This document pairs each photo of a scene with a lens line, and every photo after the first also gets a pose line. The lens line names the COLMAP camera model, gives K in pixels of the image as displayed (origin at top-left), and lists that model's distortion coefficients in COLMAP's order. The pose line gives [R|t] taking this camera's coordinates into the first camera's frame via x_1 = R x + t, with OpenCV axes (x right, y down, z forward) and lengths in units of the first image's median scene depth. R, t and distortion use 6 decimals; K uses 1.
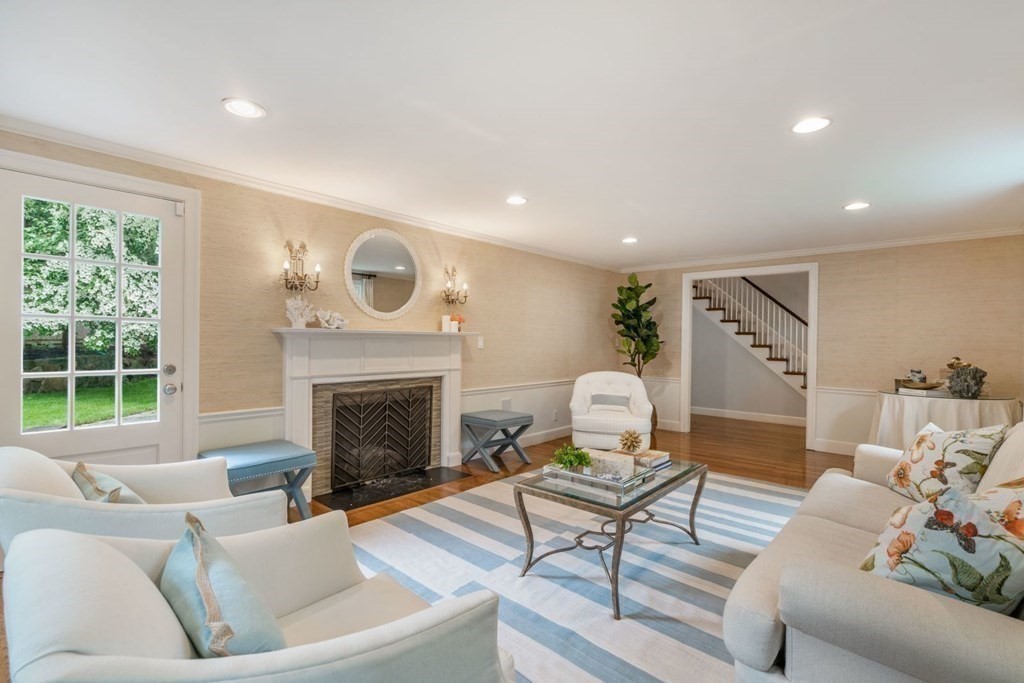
lens RADIAL K [[465.2, 0, 512.0], [0, 465.2, 341.5], [0, 0, 1]] dist [0.001323, -0.000384]
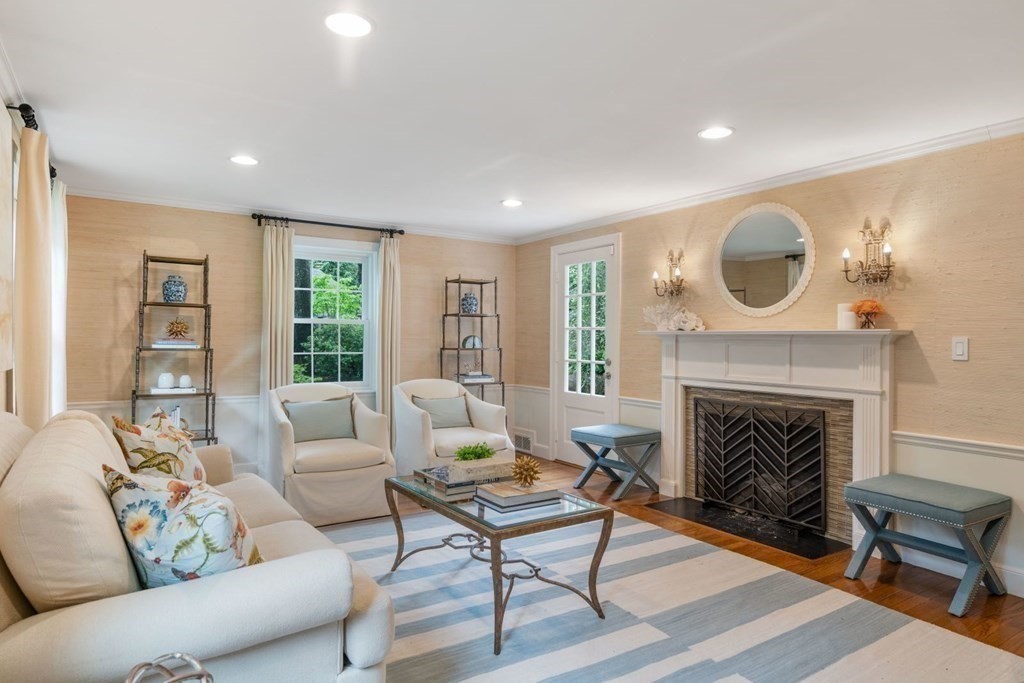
lens RADIAL K [[582.3, 0, 512.0], [0, 582.3, 341.5], [0, 0, 1]] dist [0.000171, -0.000293]
pose [[-0.217917, -0.014616, -0.975858, 0.853018], [-0.023044, 0.999686, -0.009827, 0.015784], [0.975695, 0.020347, -0.218185, 0.858402]]
